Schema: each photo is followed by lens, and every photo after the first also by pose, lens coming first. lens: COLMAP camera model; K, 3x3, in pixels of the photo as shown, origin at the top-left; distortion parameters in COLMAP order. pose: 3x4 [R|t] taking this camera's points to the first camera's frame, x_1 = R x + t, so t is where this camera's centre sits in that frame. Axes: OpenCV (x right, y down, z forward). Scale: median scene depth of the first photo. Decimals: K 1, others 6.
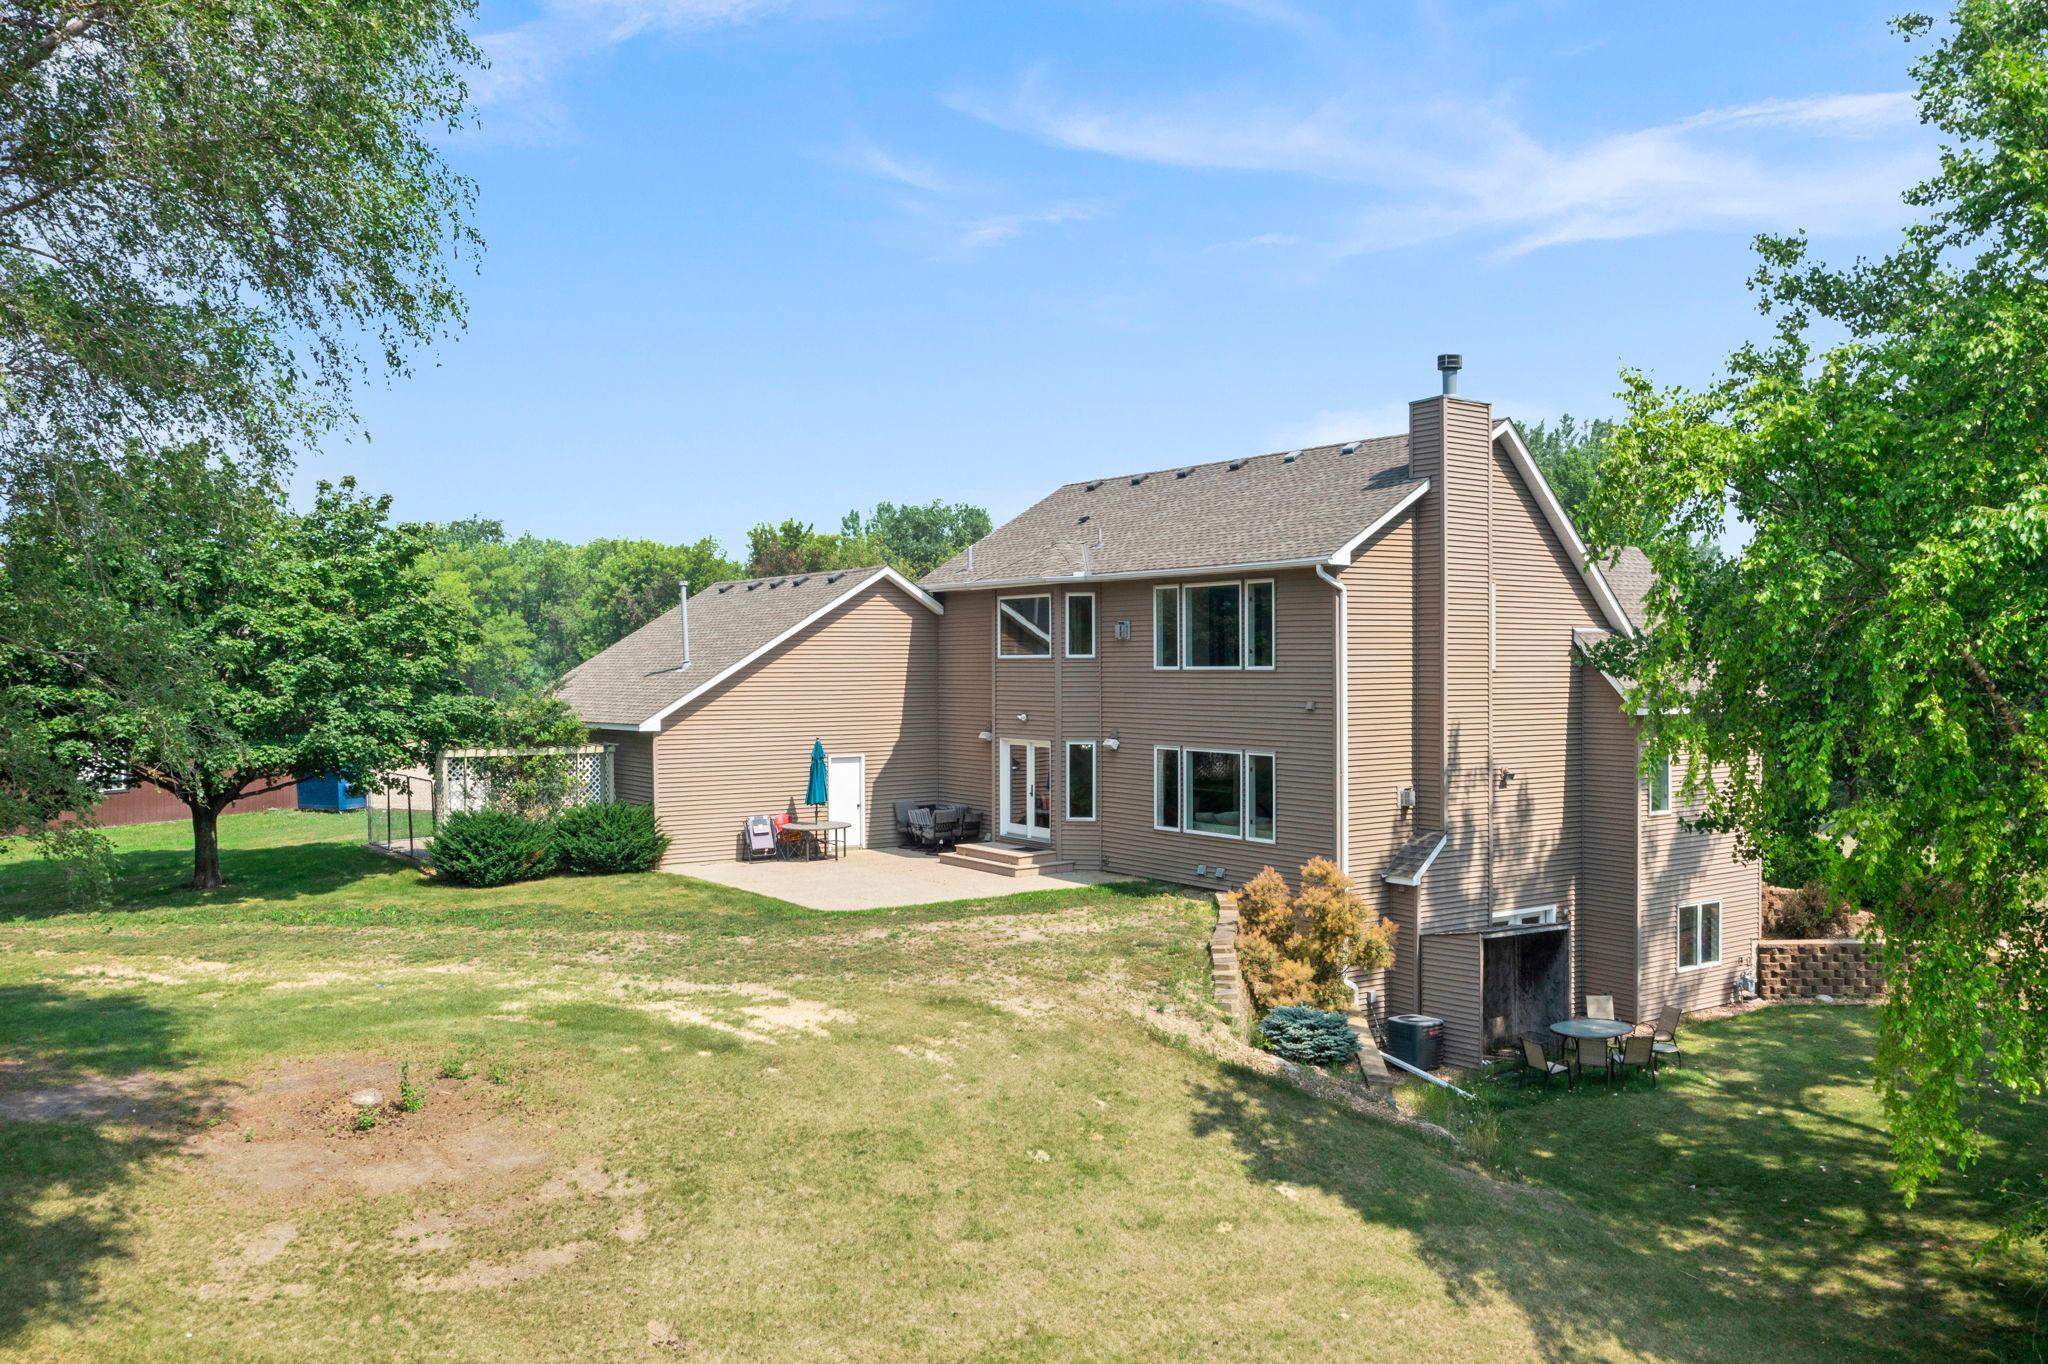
lens RADIAL K [[1657.1, 0, 1016.4], [0, 1657.1, 741.8], [0, 0, 1]] dist [-0.020718, -0.006039]
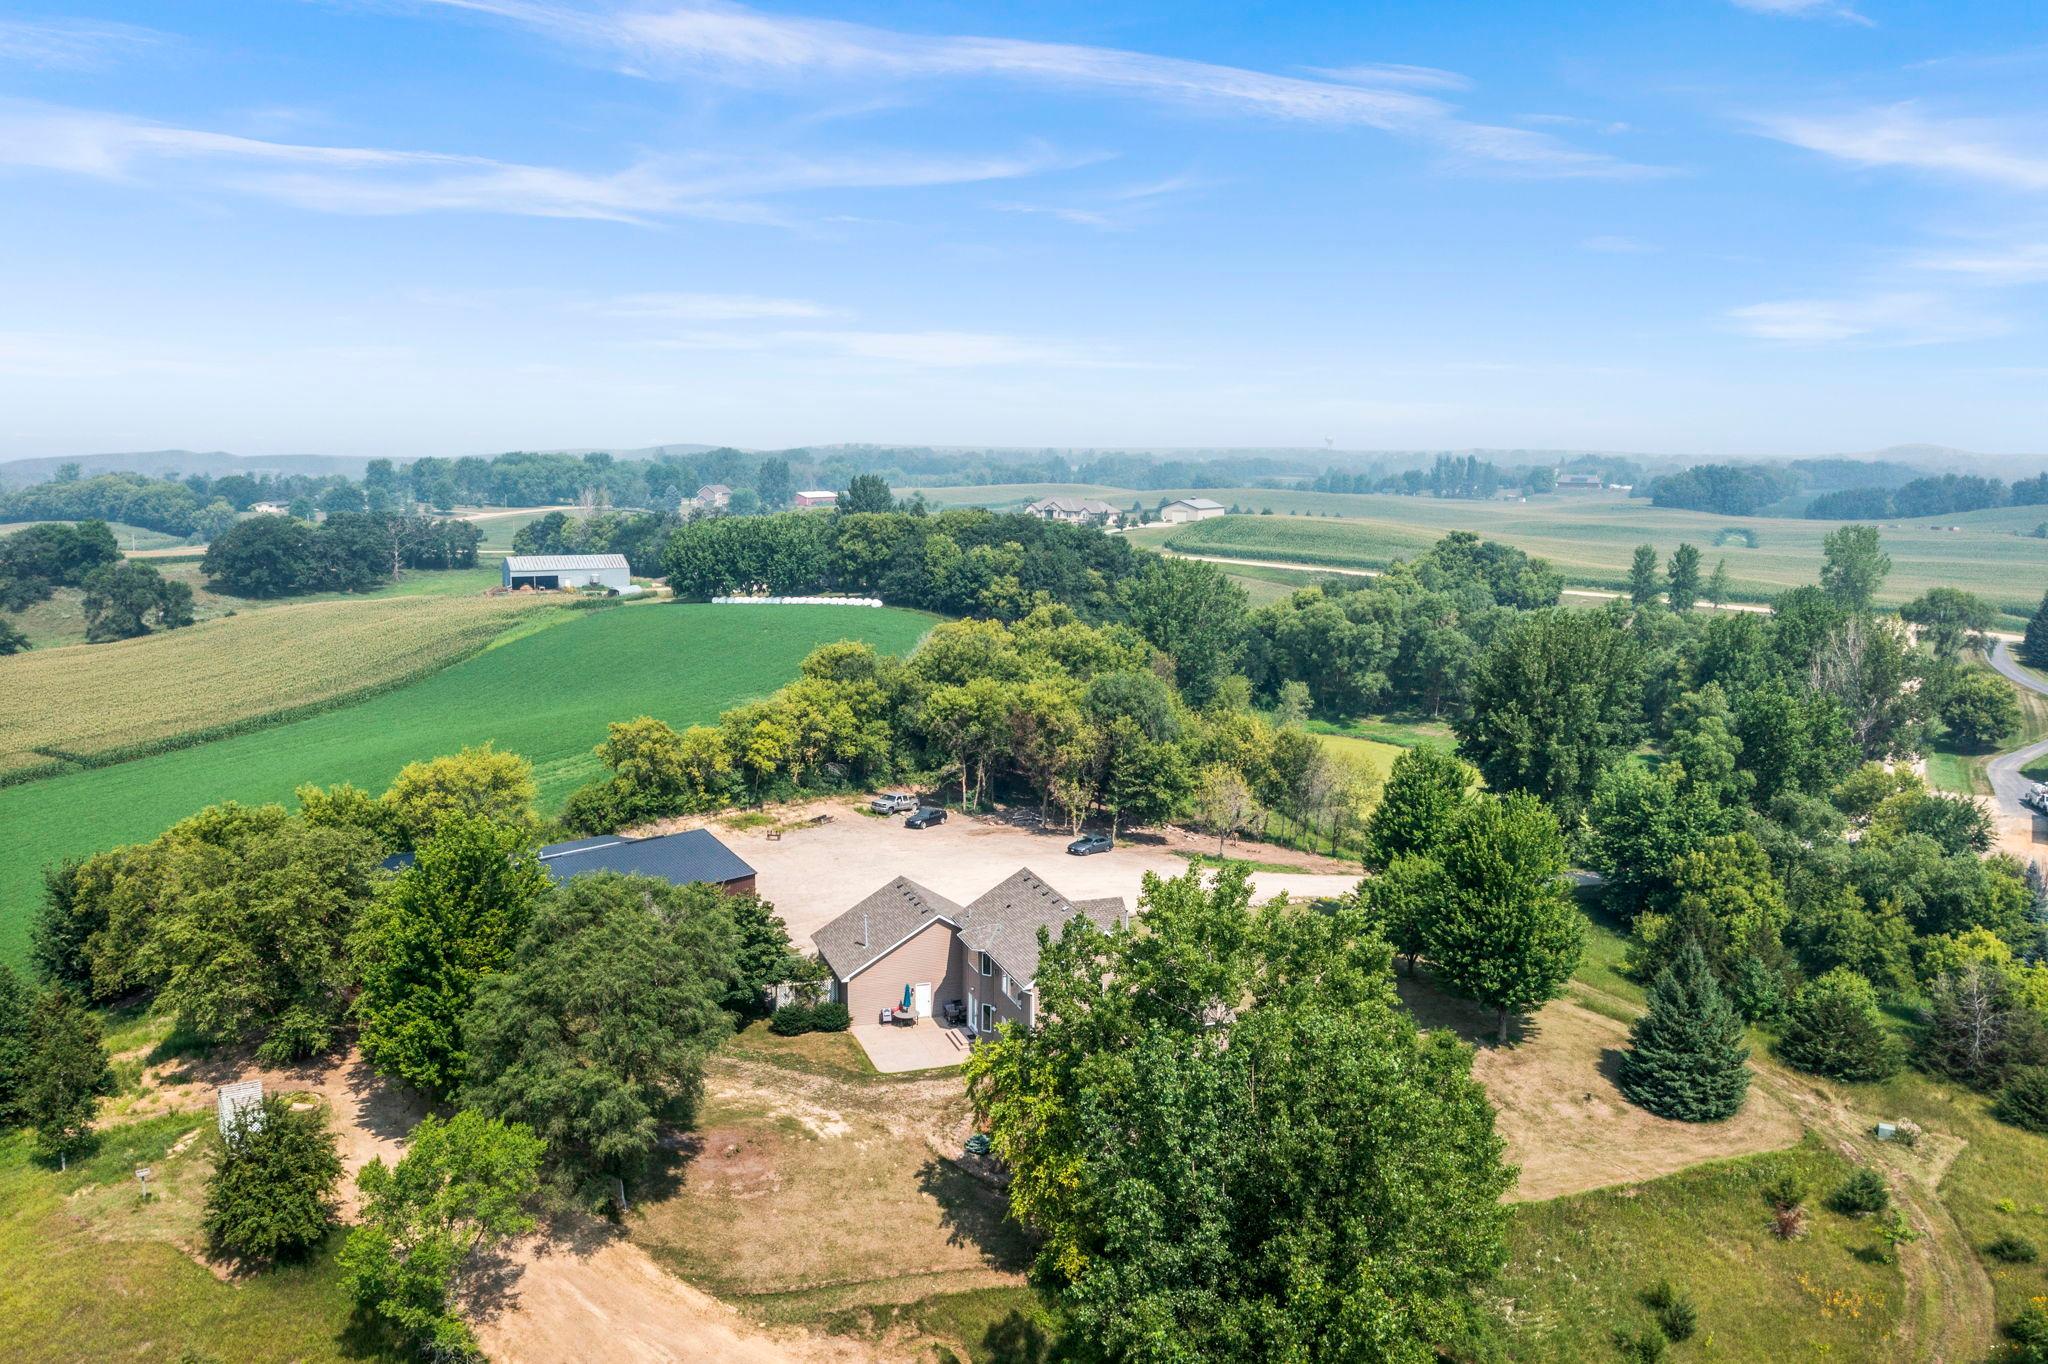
lens RADIAL K [[1770.0, 0, 1027.2], [0, 1770.0, 685.8], [0, 0, 1]] dist [0.006290, -0.006140]
pose [[0.958694, 0.061369, -0.277741, 0.912290], [-0.028767, 0.992361, 0.119971, -0.907366], [0.282982, -0.107026, 0.953135, -1.800724]]
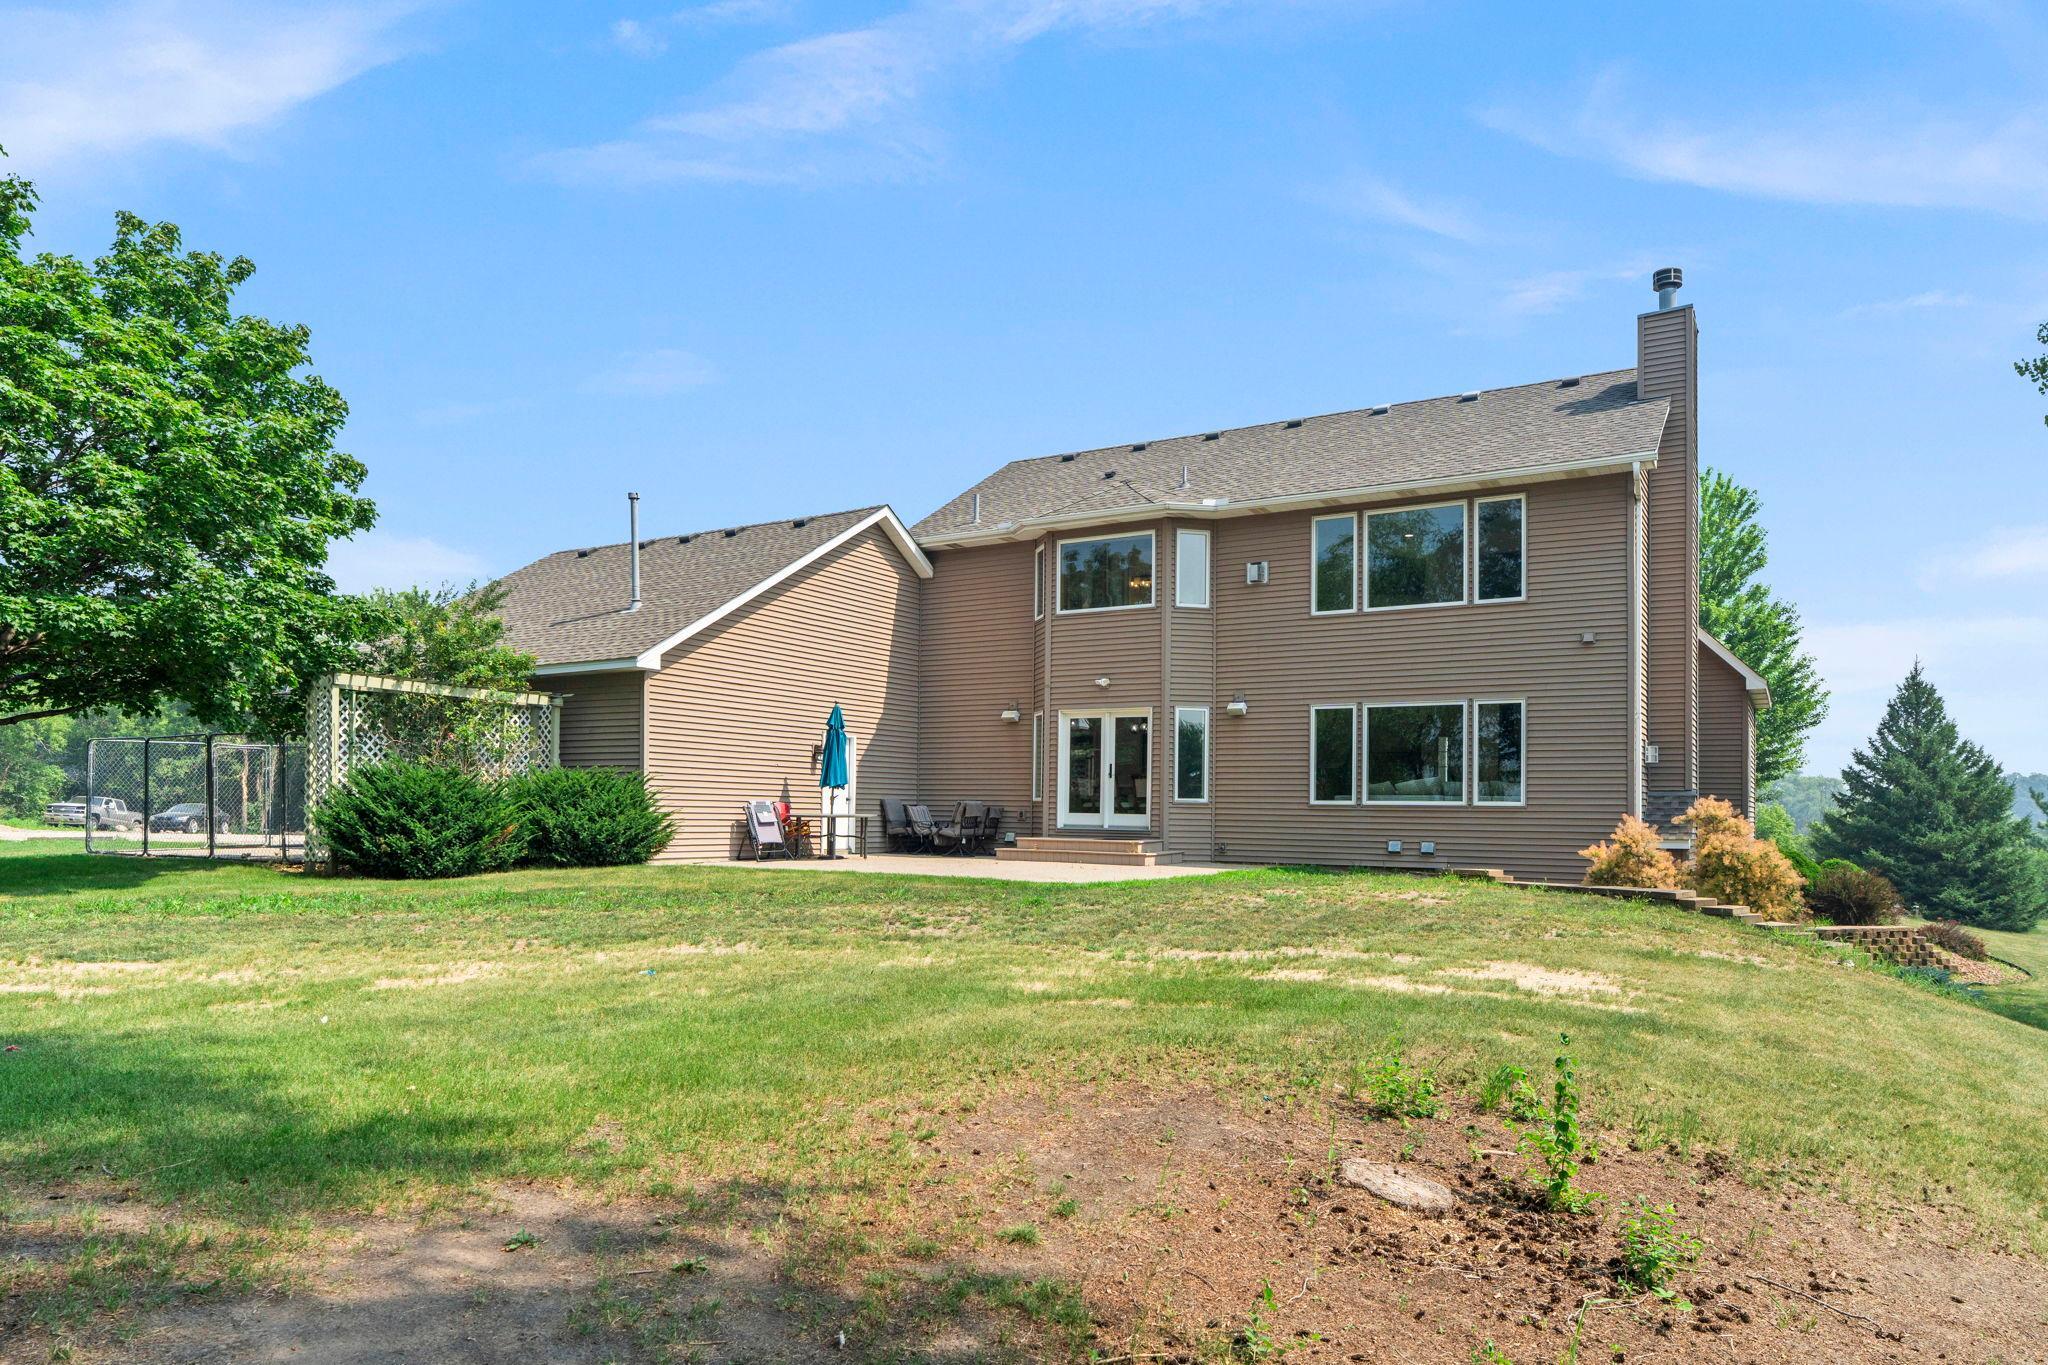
lens RADIAL K [[1335.3, 0, 1029.7], [0, 1335.3, 793.4], [0, 0, 1]] dist [0.005967, 0.002320]
pose [[0.915507, 0.020544, 0.401777, -0.309052], [0.004145, 0.998161, -0.060482, 0.084651], [-0.402281, 0.057037, 0.913738, 0.424672]]
